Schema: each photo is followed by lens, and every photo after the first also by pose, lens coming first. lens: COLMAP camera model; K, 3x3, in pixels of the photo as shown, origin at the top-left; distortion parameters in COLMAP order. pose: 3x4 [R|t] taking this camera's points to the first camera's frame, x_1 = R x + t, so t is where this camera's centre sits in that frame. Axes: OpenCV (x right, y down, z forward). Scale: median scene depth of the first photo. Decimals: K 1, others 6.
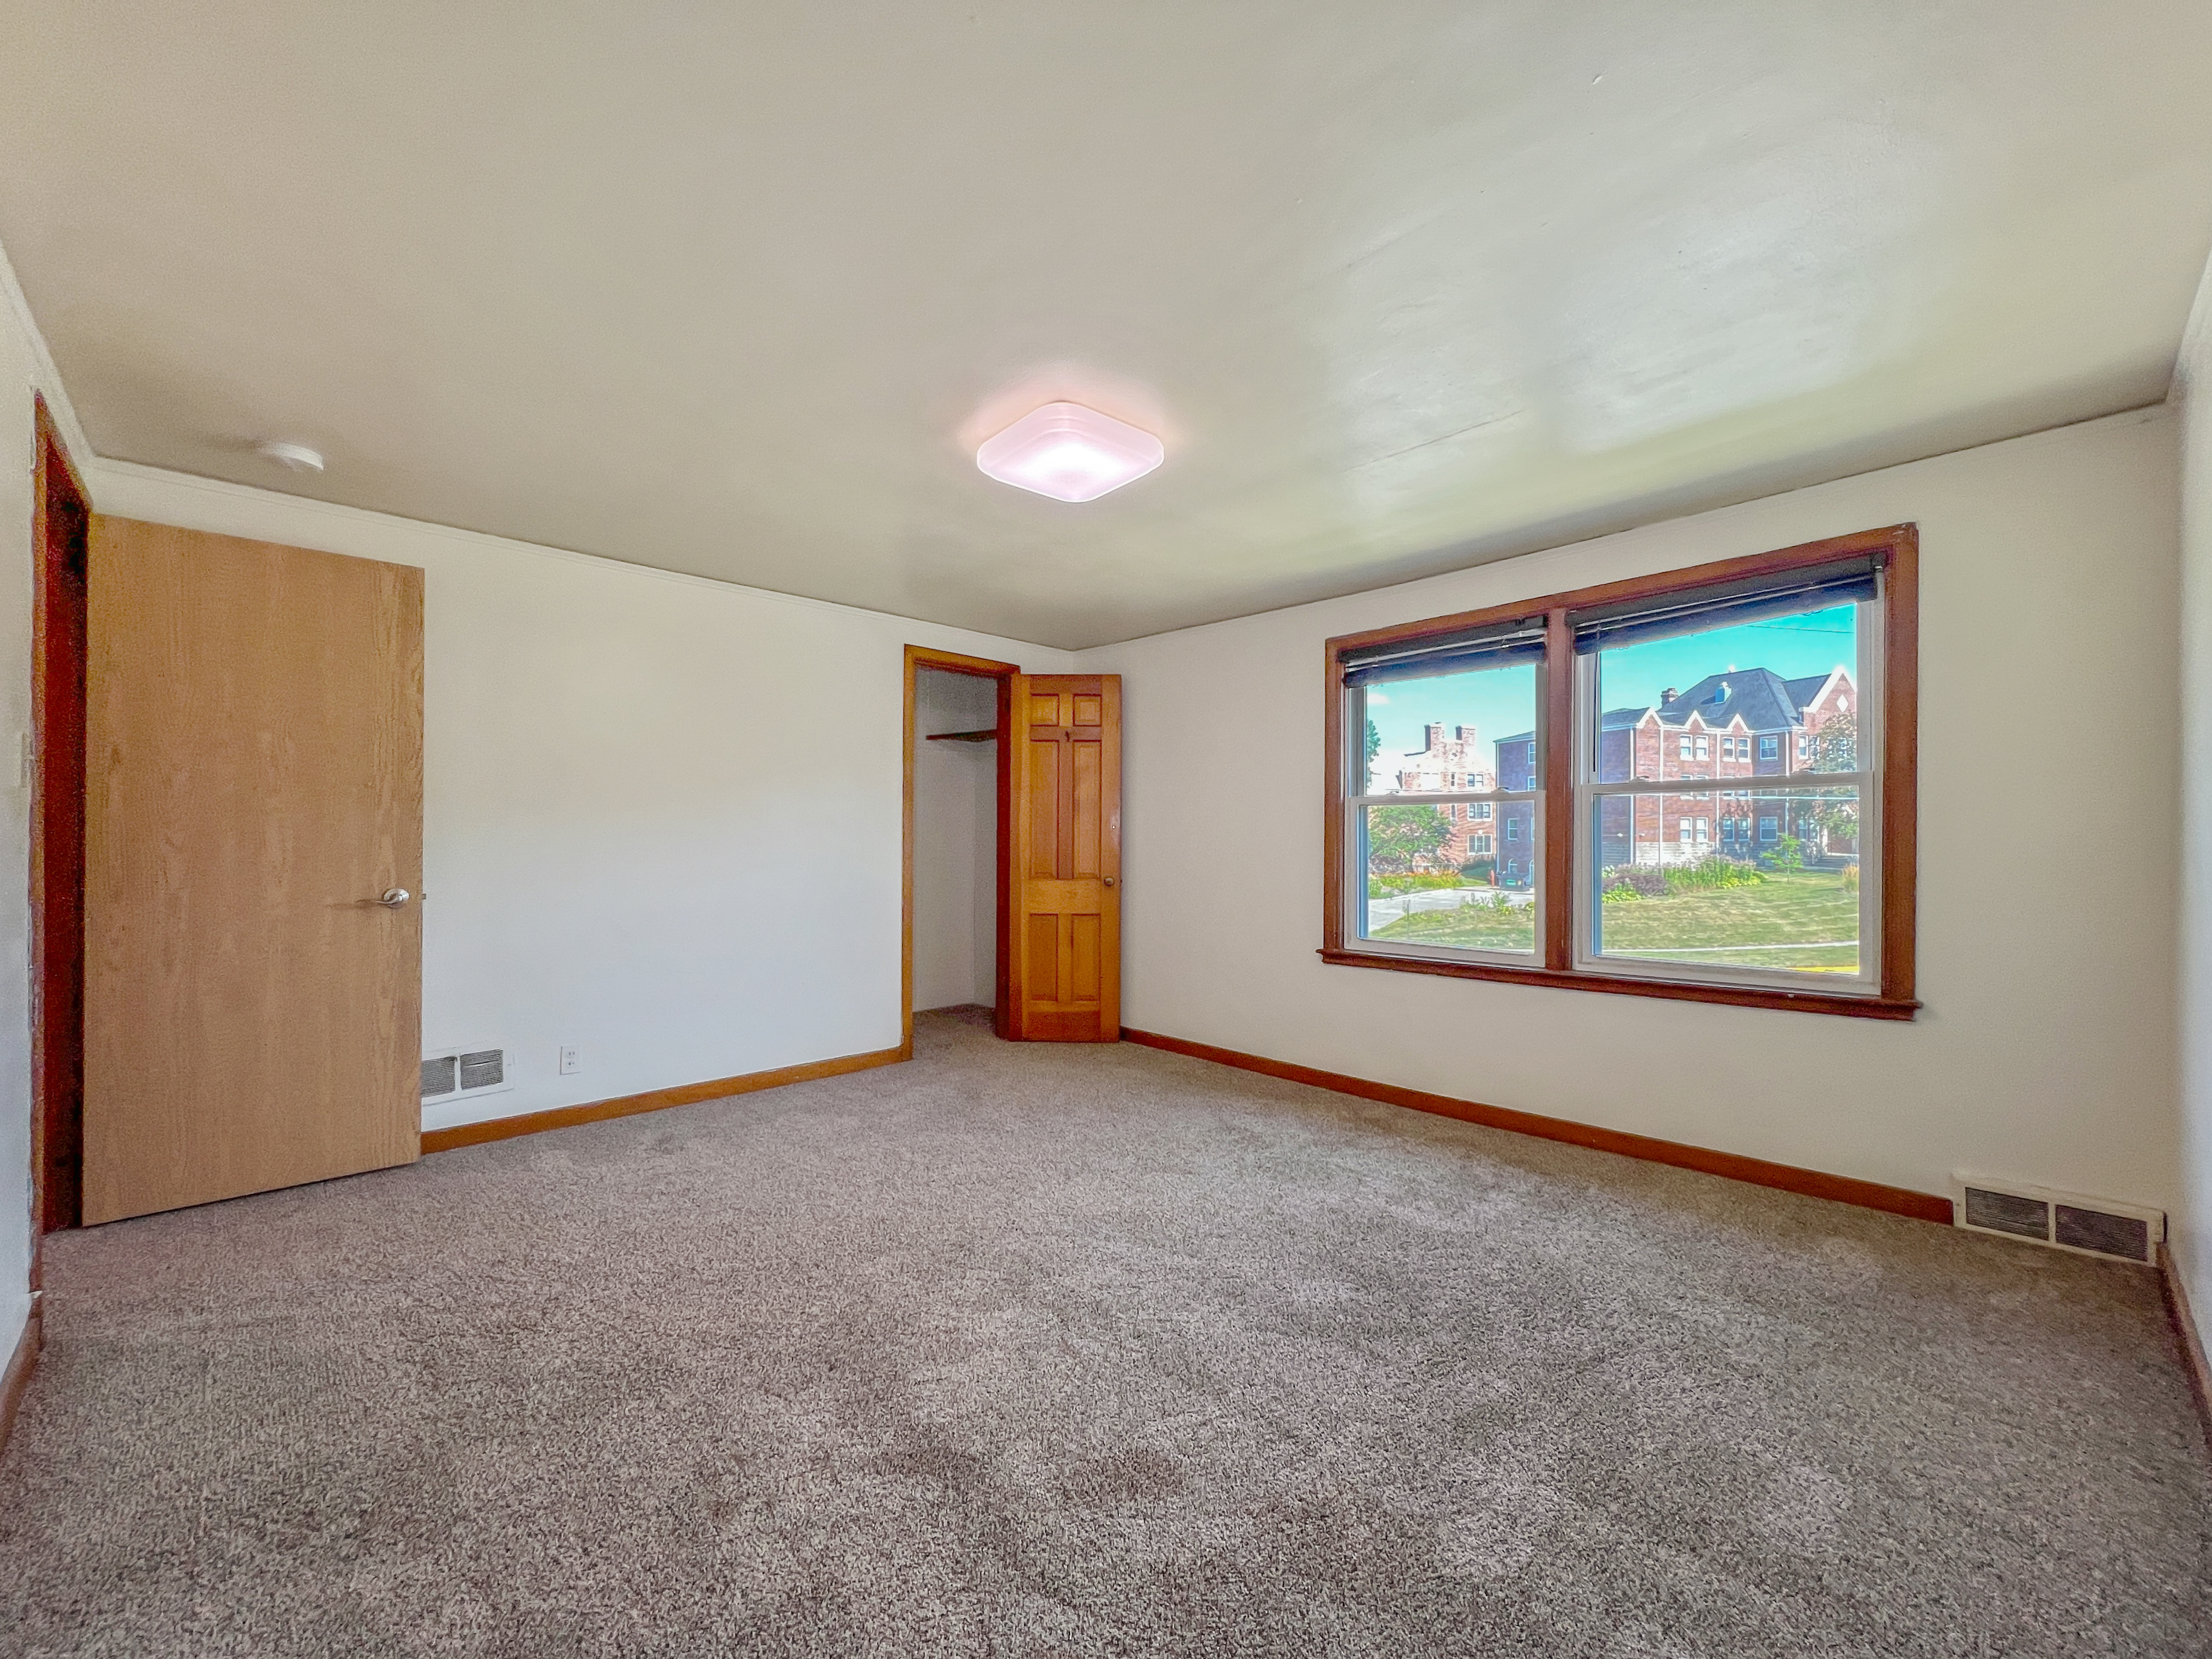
lens RADIAL K [[905.0, 0, 1106.0], [0, 905.0, 829.5], [0, 0, 1]] dist [0.012147, 0.000106]
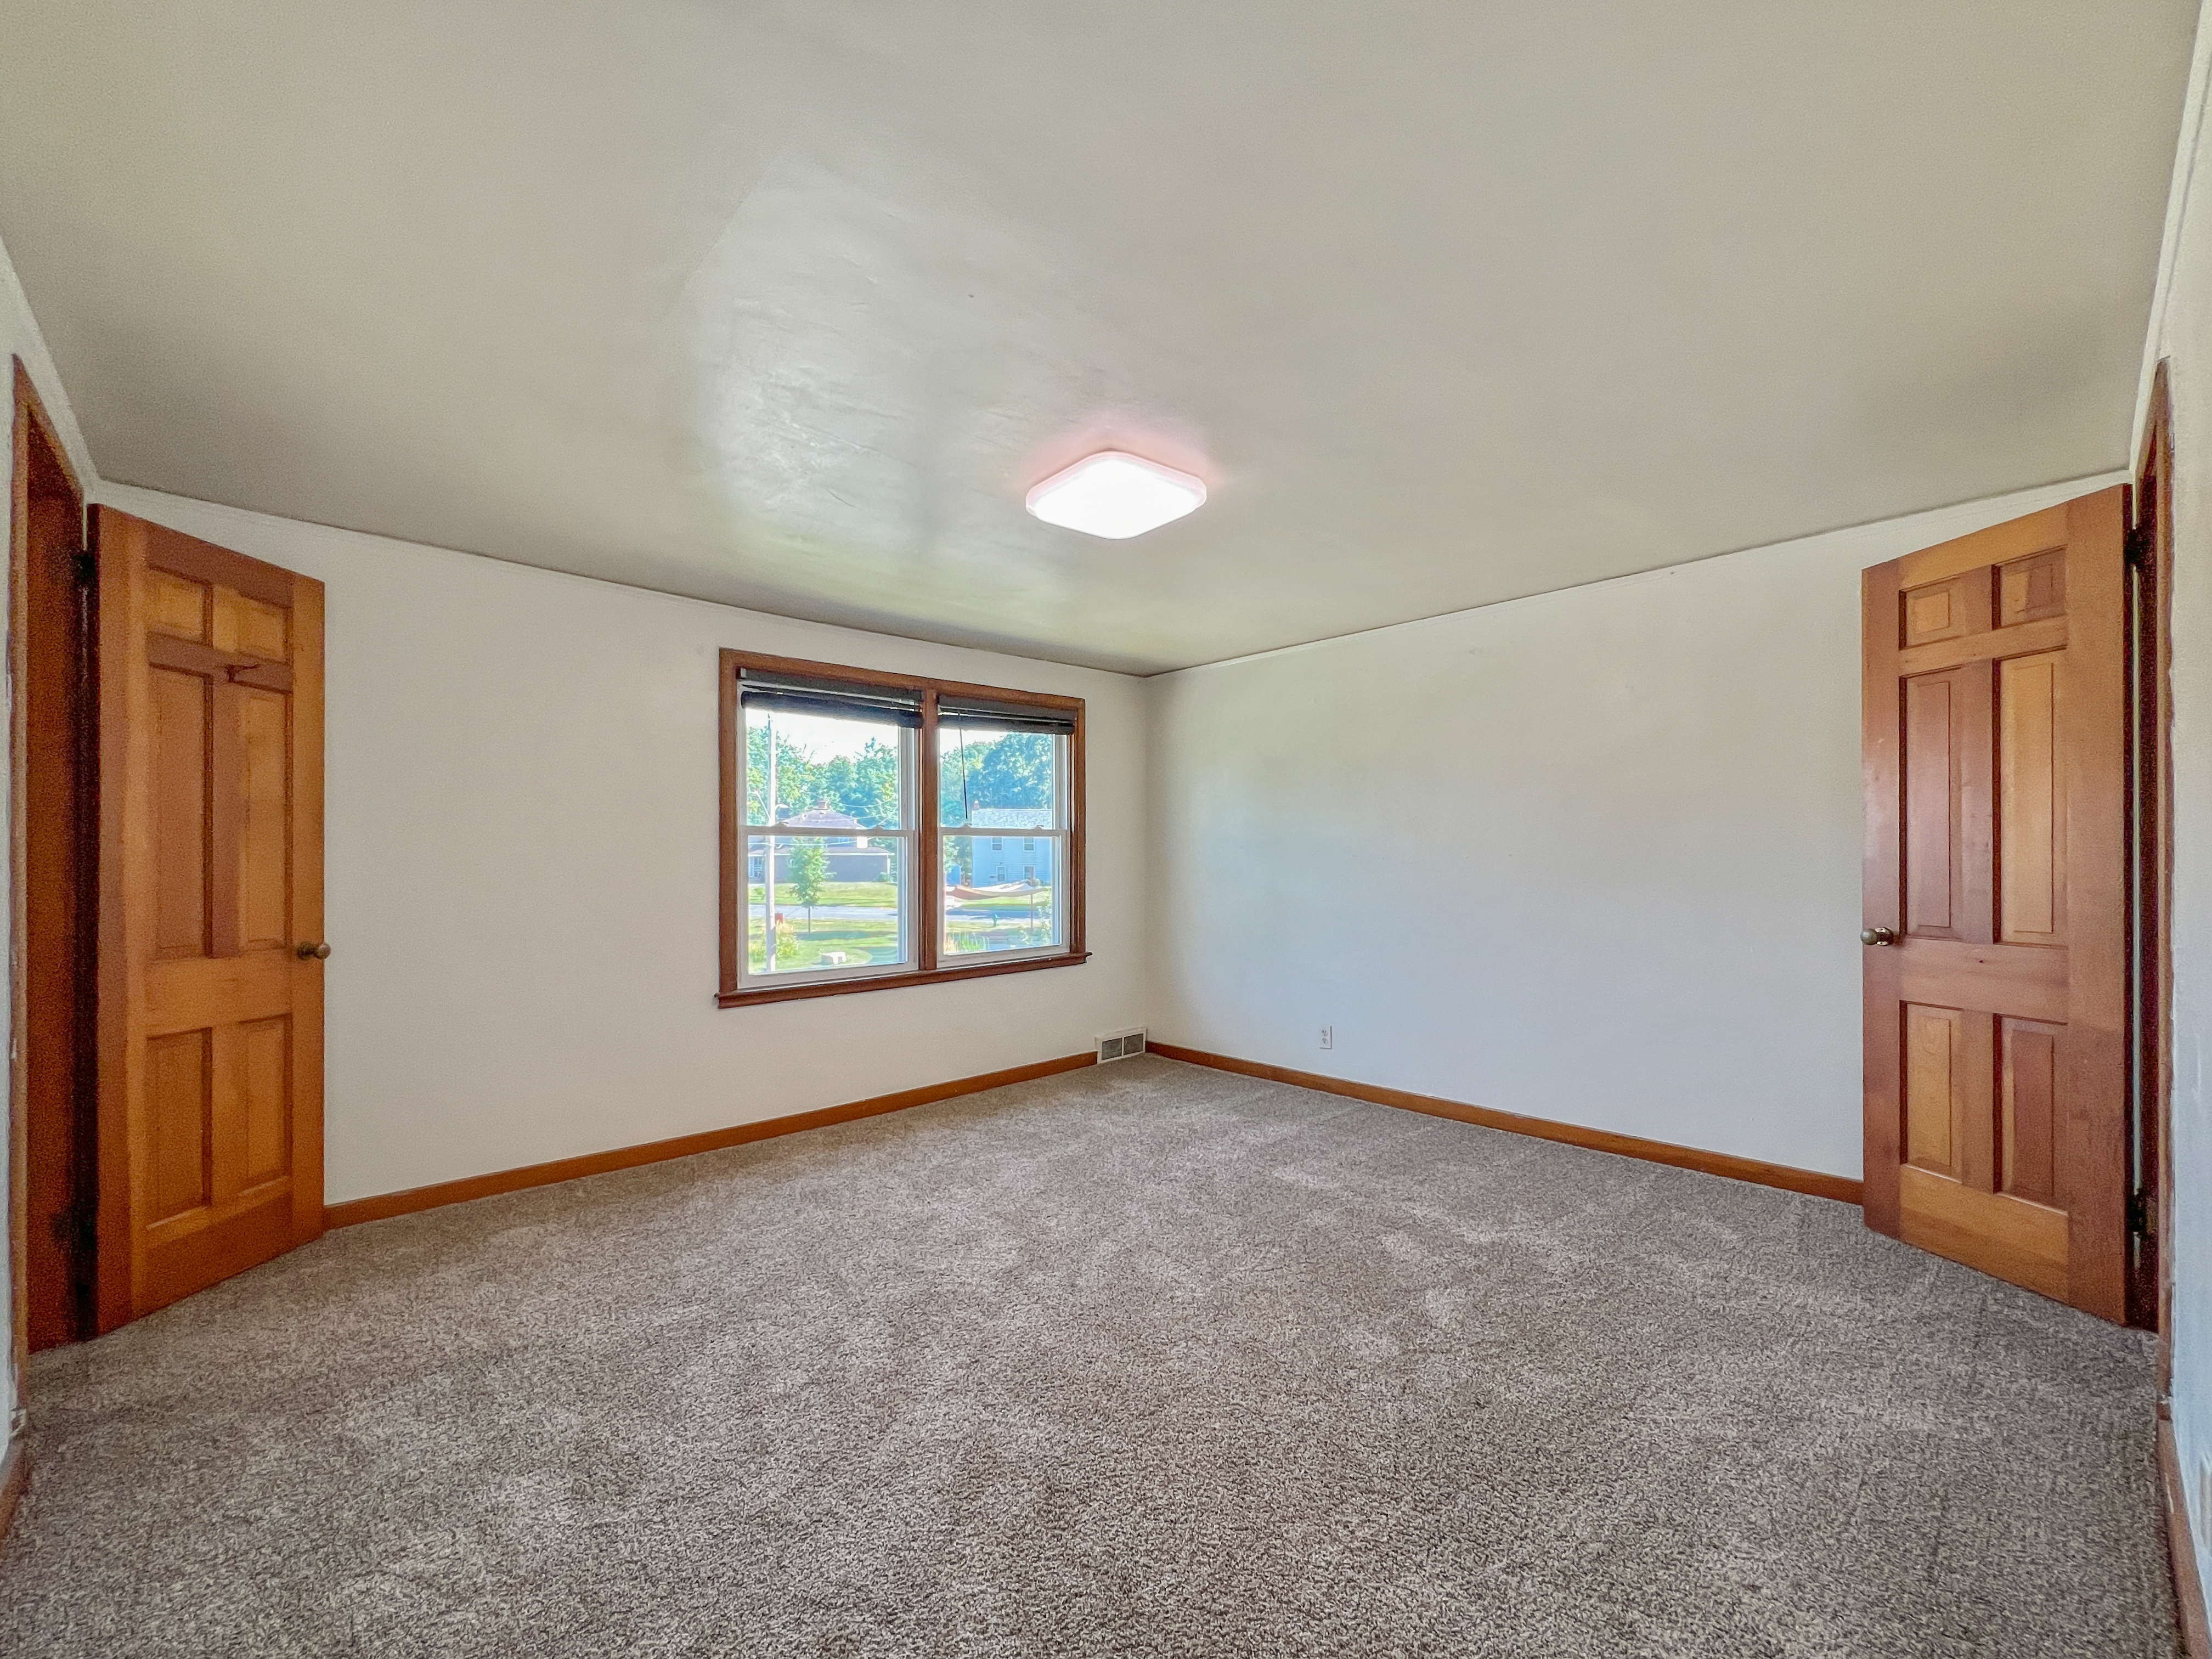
lens RADIAL K [[881.5, 0, 1117.0], [0, 881.5, 847.1], [0, 0, 1]] dist [-0.012322, 0.000062]
pose [[0.022151, 0.020491, 0.999545, -0.620923], [-0.001931, 0.999789, -0.020453, 0.004640], [-0.999753, -0.001477, 0.022186, 0.589473]]
